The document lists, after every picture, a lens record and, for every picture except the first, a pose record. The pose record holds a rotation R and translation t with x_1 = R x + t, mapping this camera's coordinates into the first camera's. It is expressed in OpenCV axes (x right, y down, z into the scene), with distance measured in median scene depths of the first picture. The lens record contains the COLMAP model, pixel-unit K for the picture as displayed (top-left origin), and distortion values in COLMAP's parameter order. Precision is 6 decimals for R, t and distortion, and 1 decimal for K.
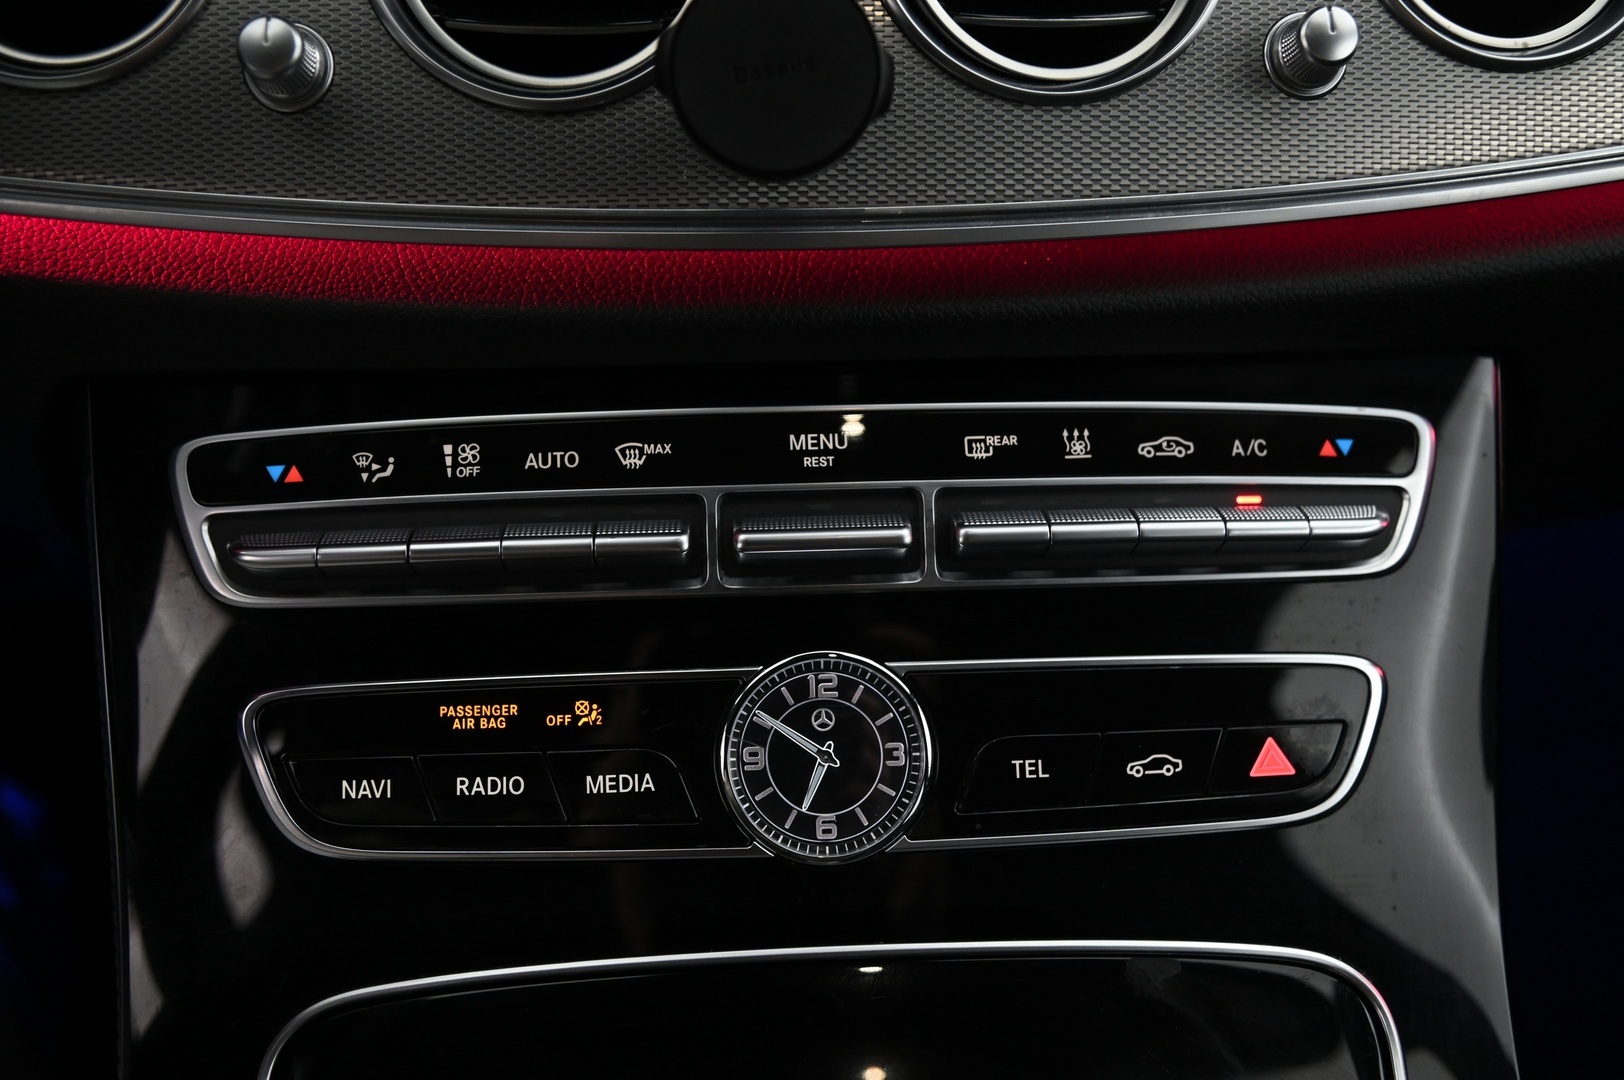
lens RADIAL K [[1651.7, 0, 816.1], [0, 1651.7, 552.7], [0, 0, 1]] dist [0.001440, 0.000000]
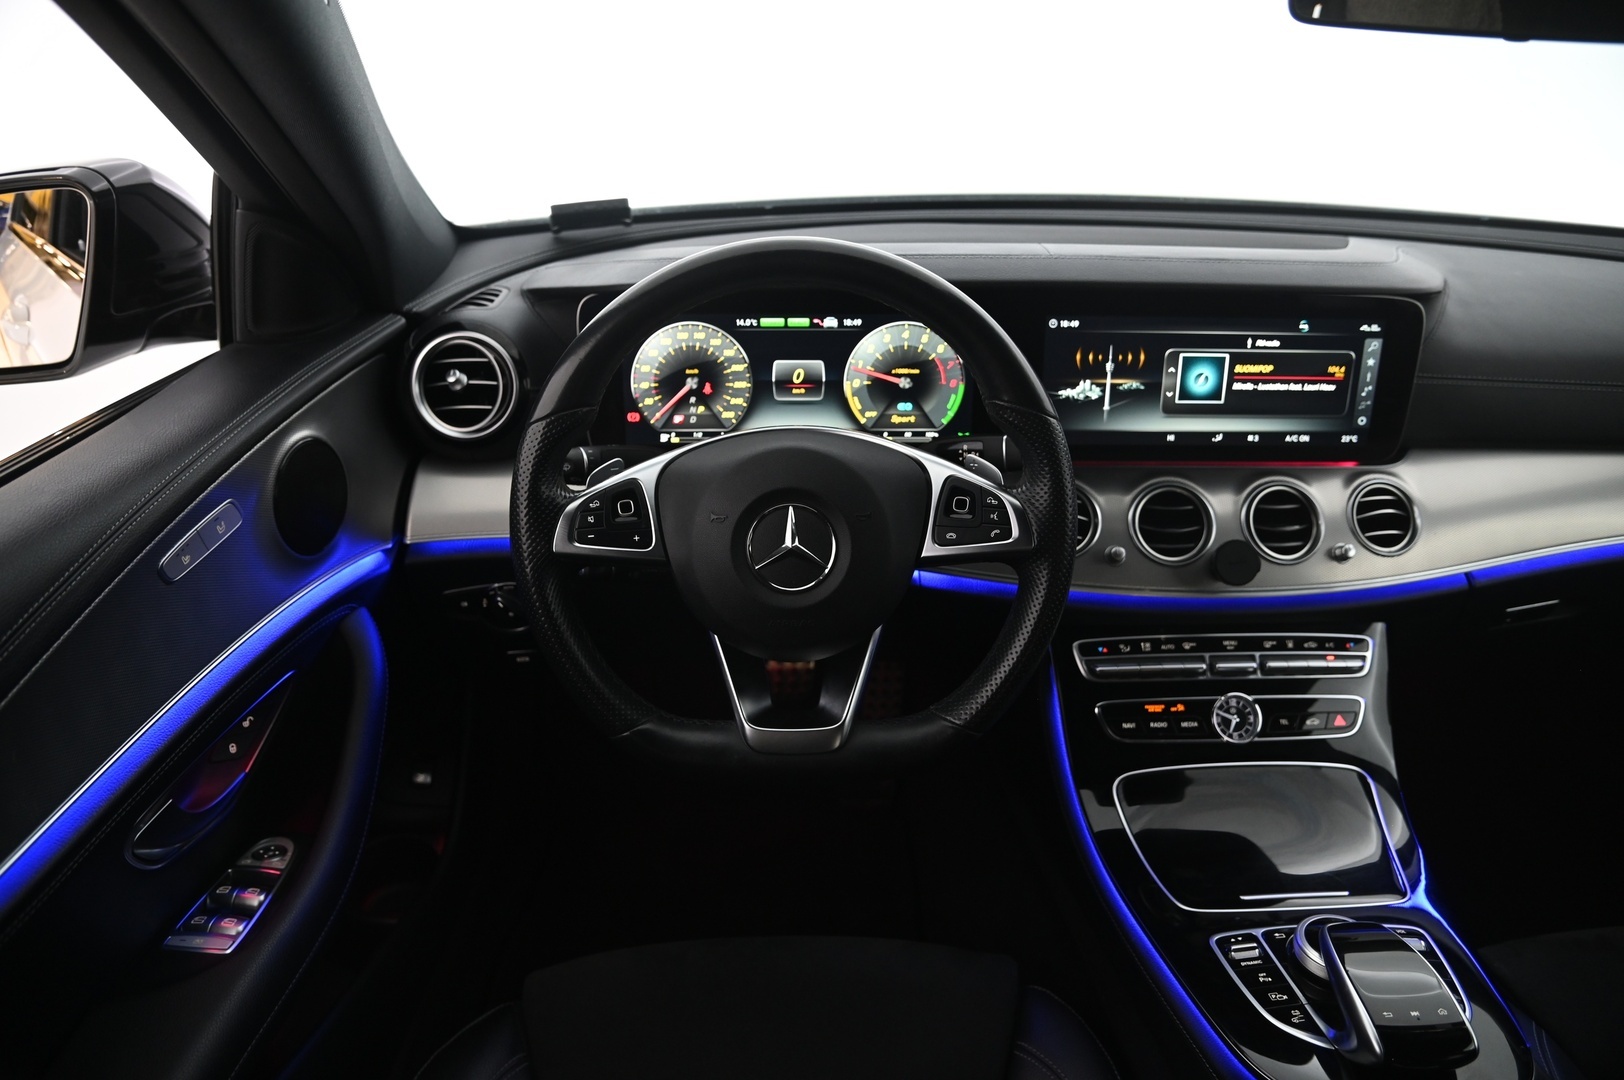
lens RADIAL K [[1089.6, 0, 822.7], [0, 1089.6, 547.9], [0, 0, 1]] dist [-0.119284, 0.045842]
pose [[0.999213, 0.011728, -0.037889, -0.924933], [-0.017106, 0.989302, -0.144874, 0.104160], [0.035785, 0.145408, 0.988724, -1.735327]]
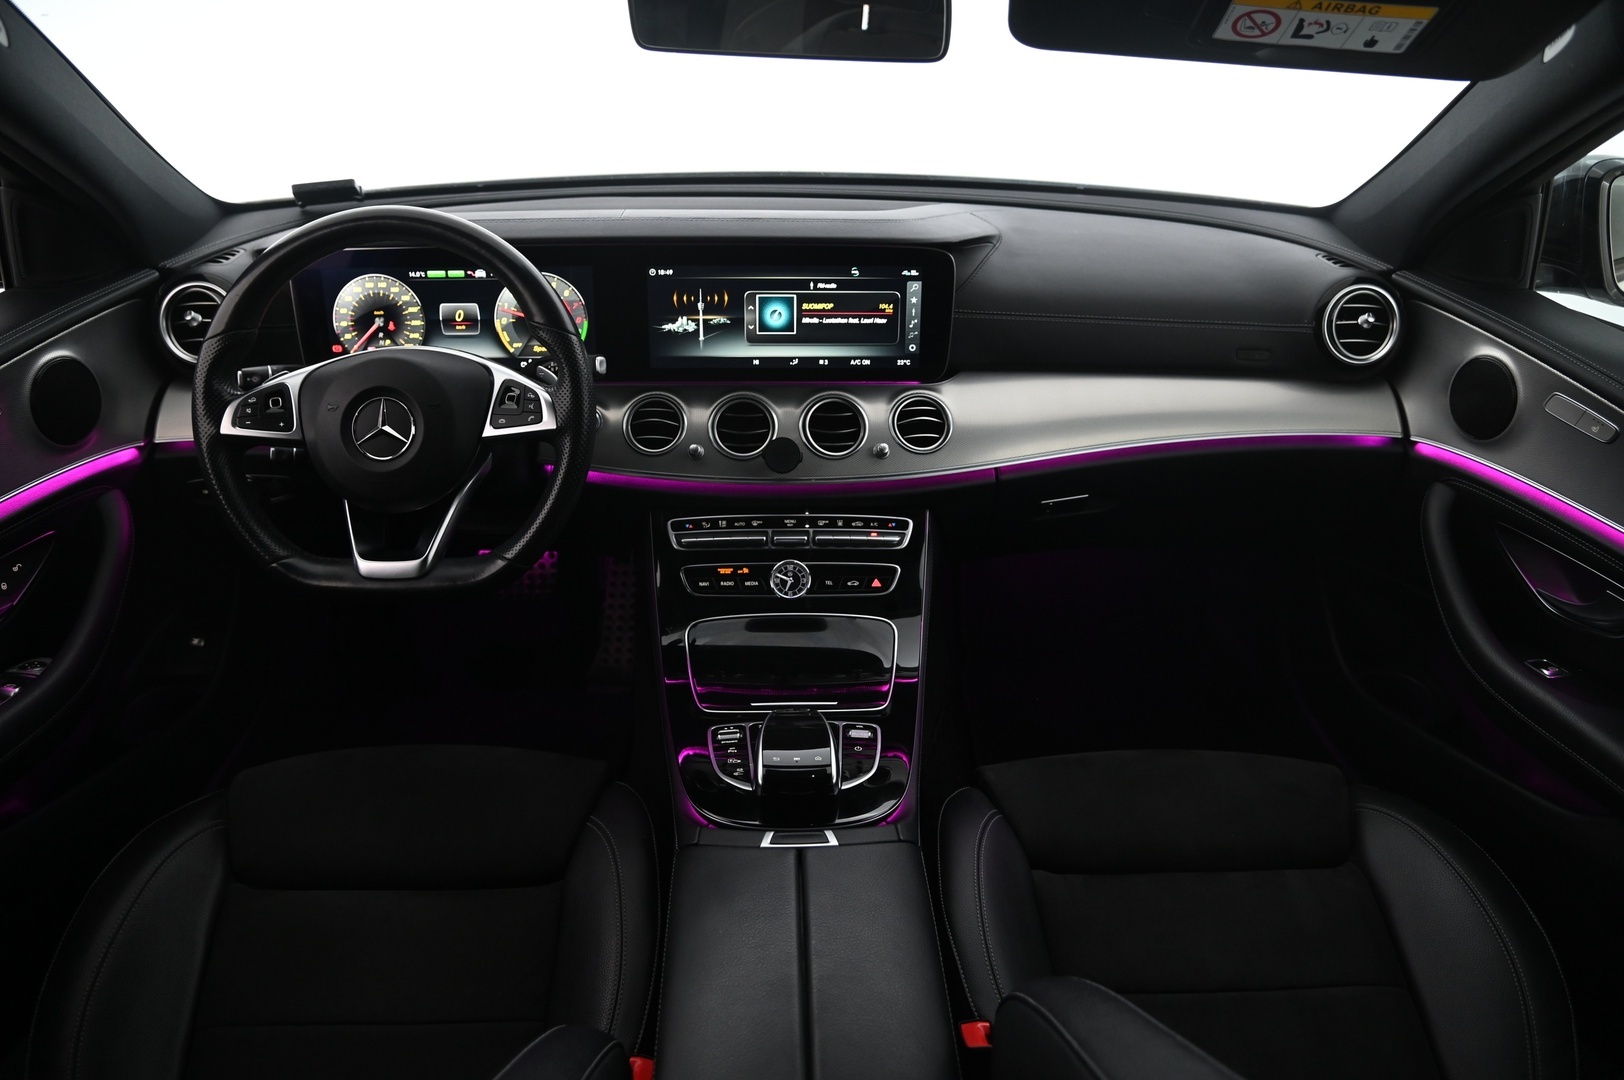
lens RADIAL K [[1089.6, 0, 805.1], [0, 1089.6, 534.9], [0, 0, 1]] dist [-0.119284, 0.045842]
pose [[0.999685, 0.013059, -0.021417, 0.123725], [-0.015967, 0.989768, -0.141791, 0.468067], [0.019346, 0.142089, 0.989665, -2.432259]]
